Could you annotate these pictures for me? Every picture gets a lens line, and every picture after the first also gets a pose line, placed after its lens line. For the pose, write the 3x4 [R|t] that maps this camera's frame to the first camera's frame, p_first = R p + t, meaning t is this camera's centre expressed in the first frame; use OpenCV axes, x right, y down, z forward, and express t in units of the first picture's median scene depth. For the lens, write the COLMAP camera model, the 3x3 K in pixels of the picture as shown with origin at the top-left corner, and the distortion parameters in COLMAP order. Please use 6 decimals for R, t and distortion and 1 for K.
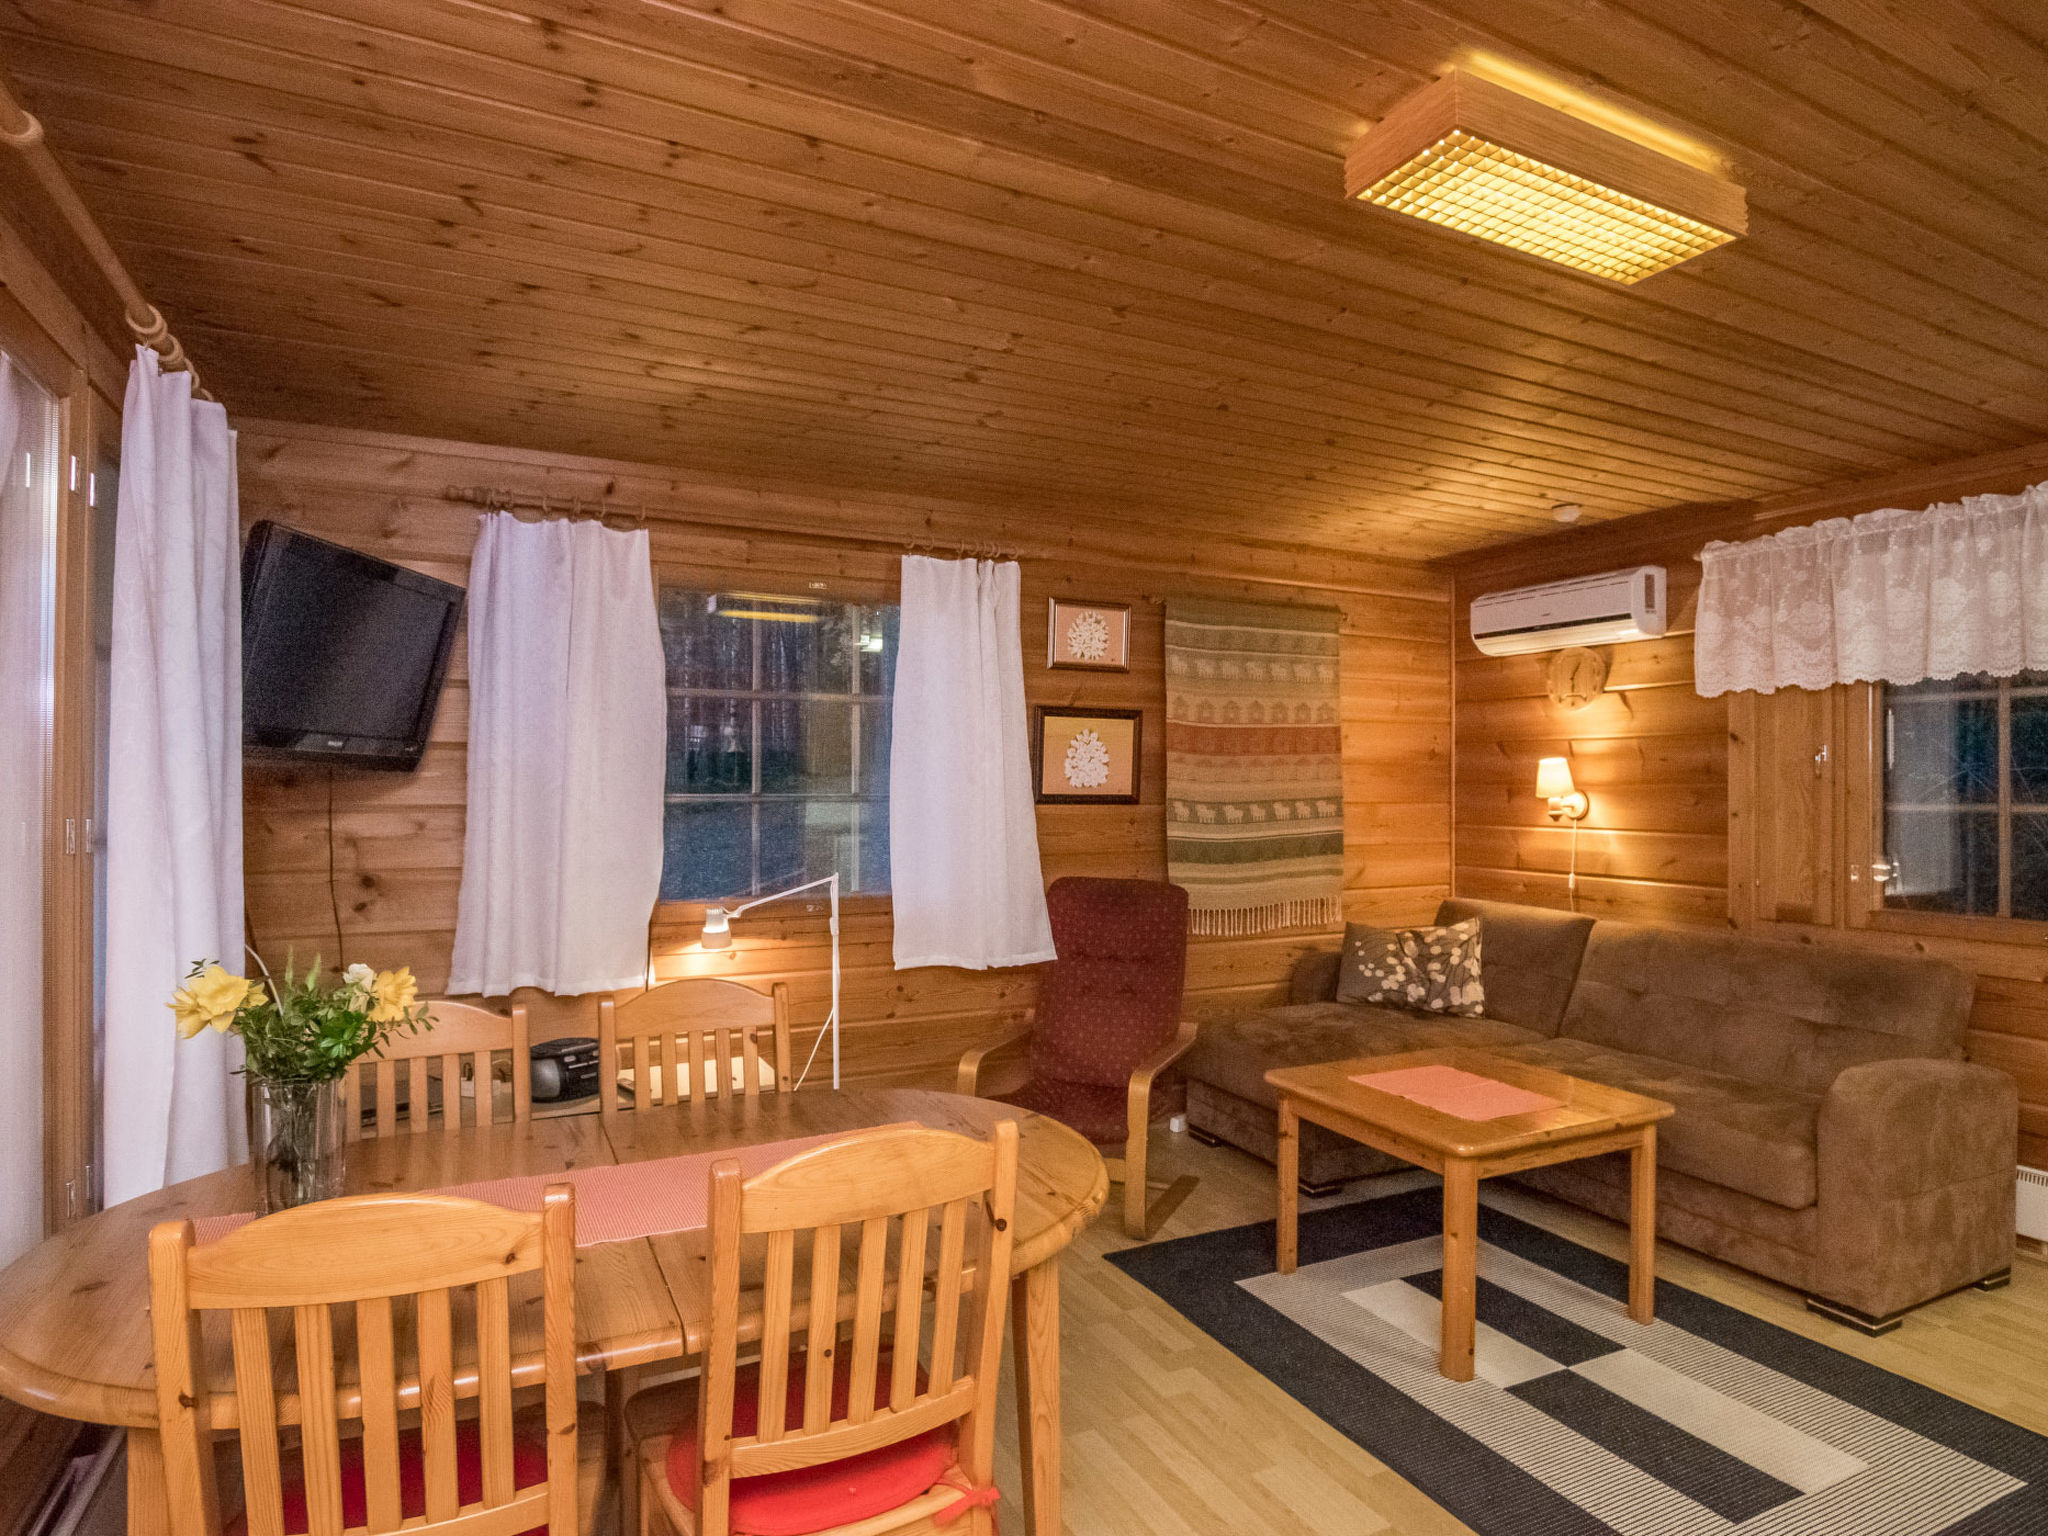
lens RADIAL K [[1127.8, 0, 1029.4], [0, 1127.8, 771.4], [0, 0, 1]] dist [-0.035896, 0.000526]
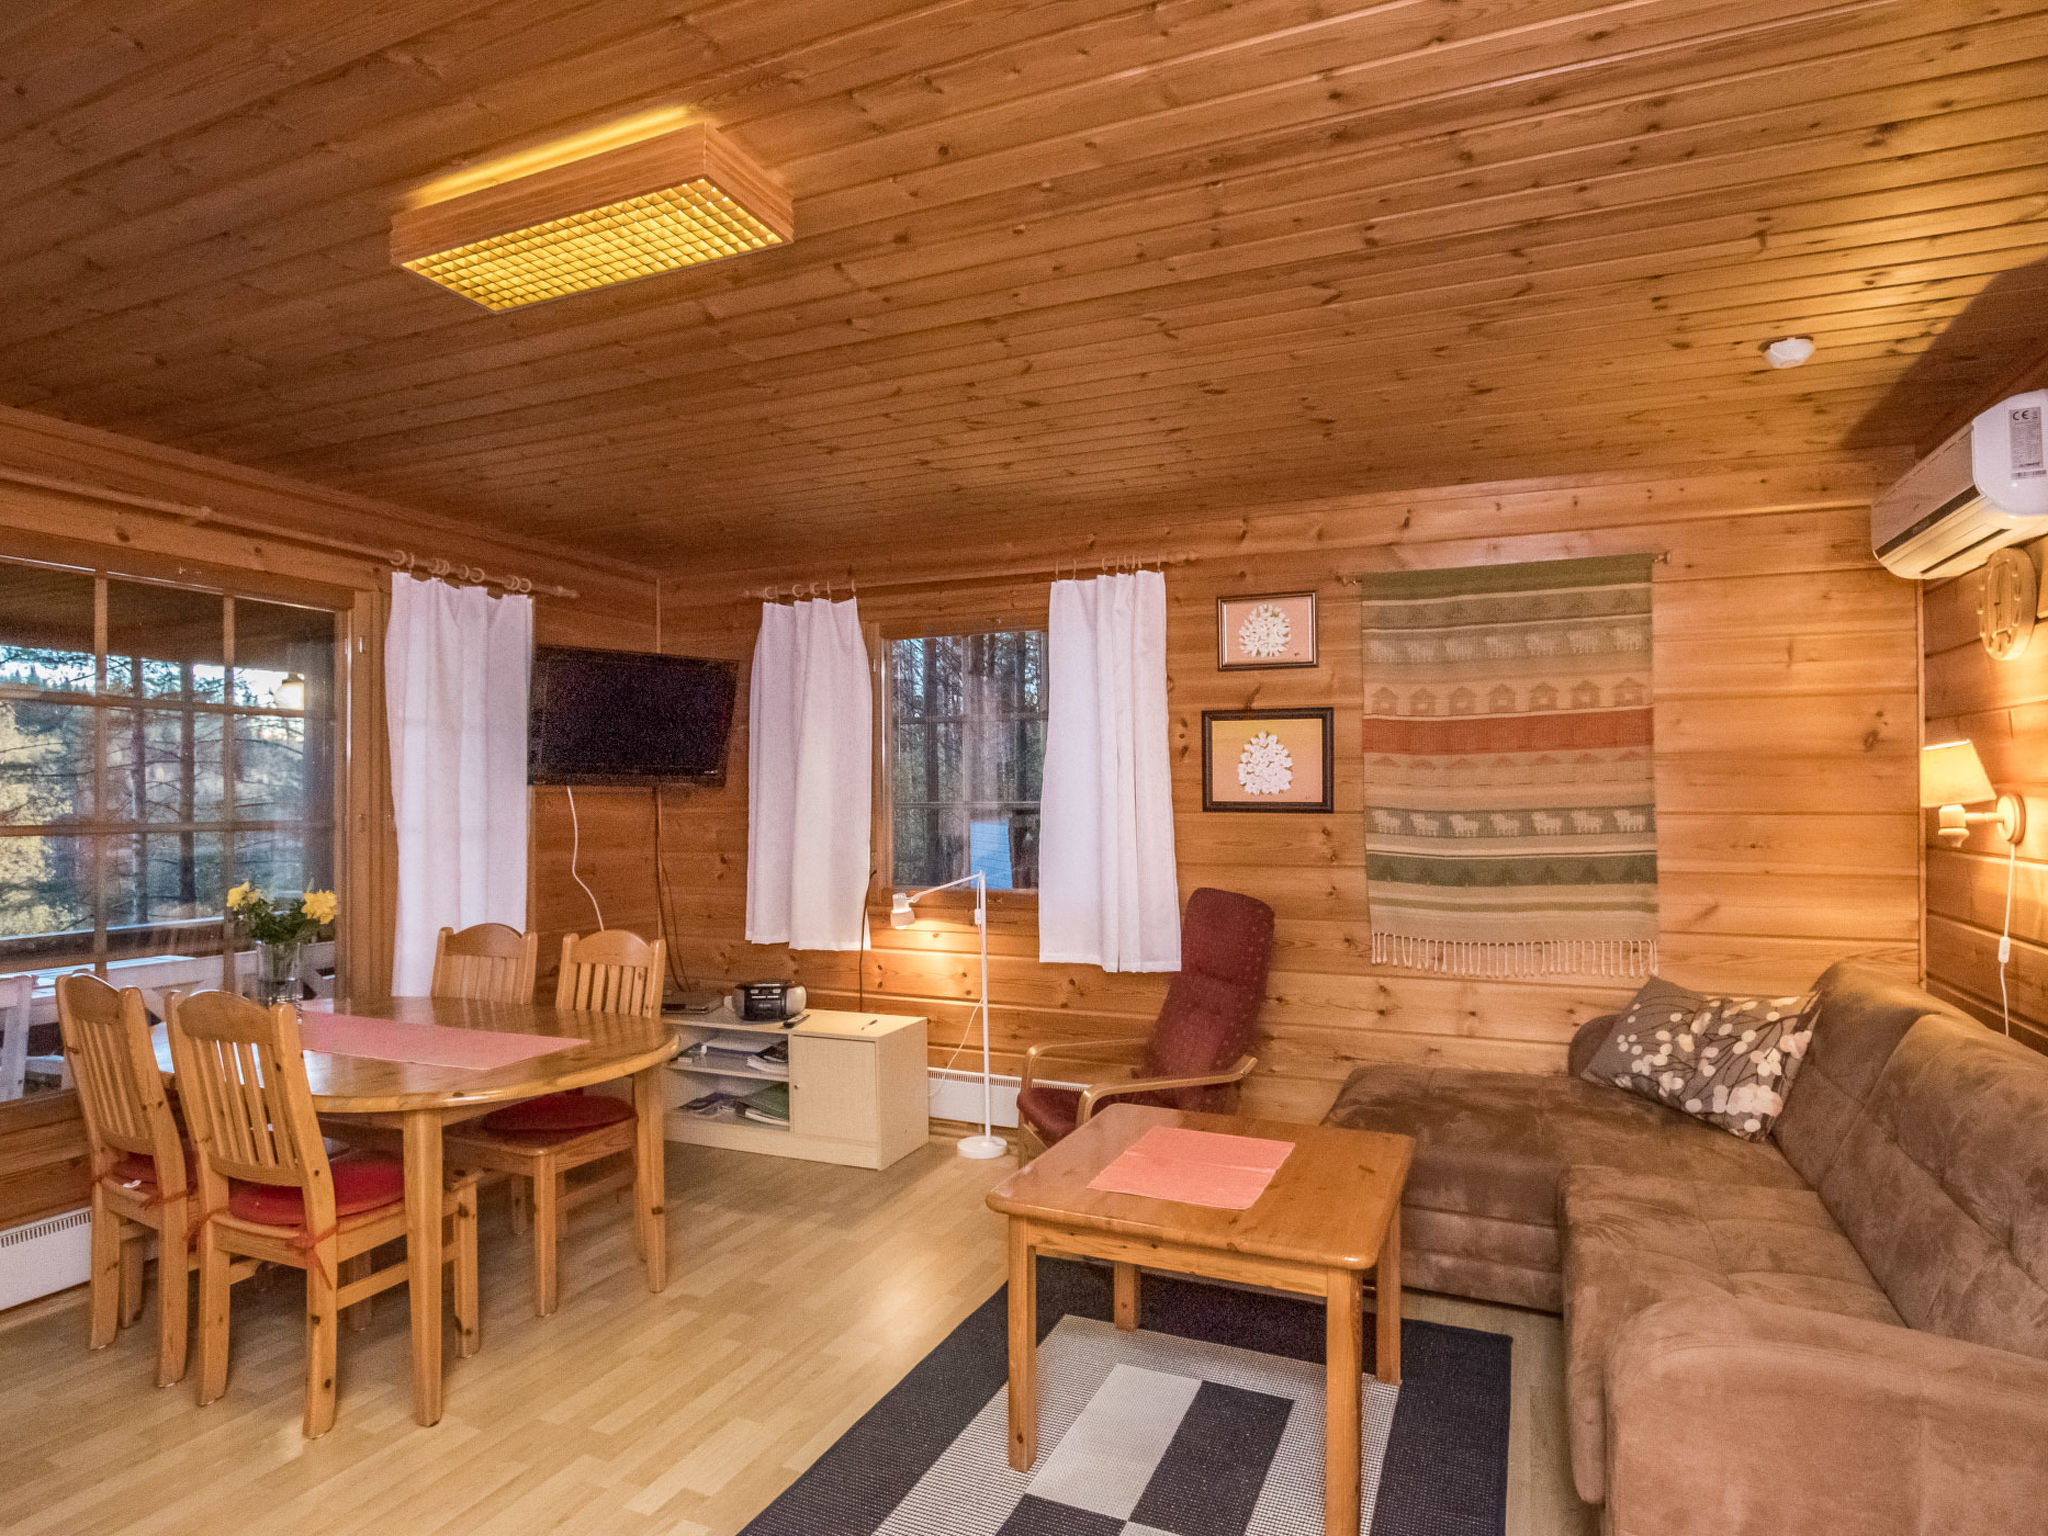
lens RADIAL K [[1127.8, 0, 1029.4], [0, 1127.8, 771.4], [0, 0, 1]] dist [-0.035896, 0.000526]
pose [[0.646921, -0.017387, -0.762359, 0.620246], [0.019718, 0.999787, -0.006069, -0.002888], [0.762302, -0.011106, 0.647126, 0.244070]]
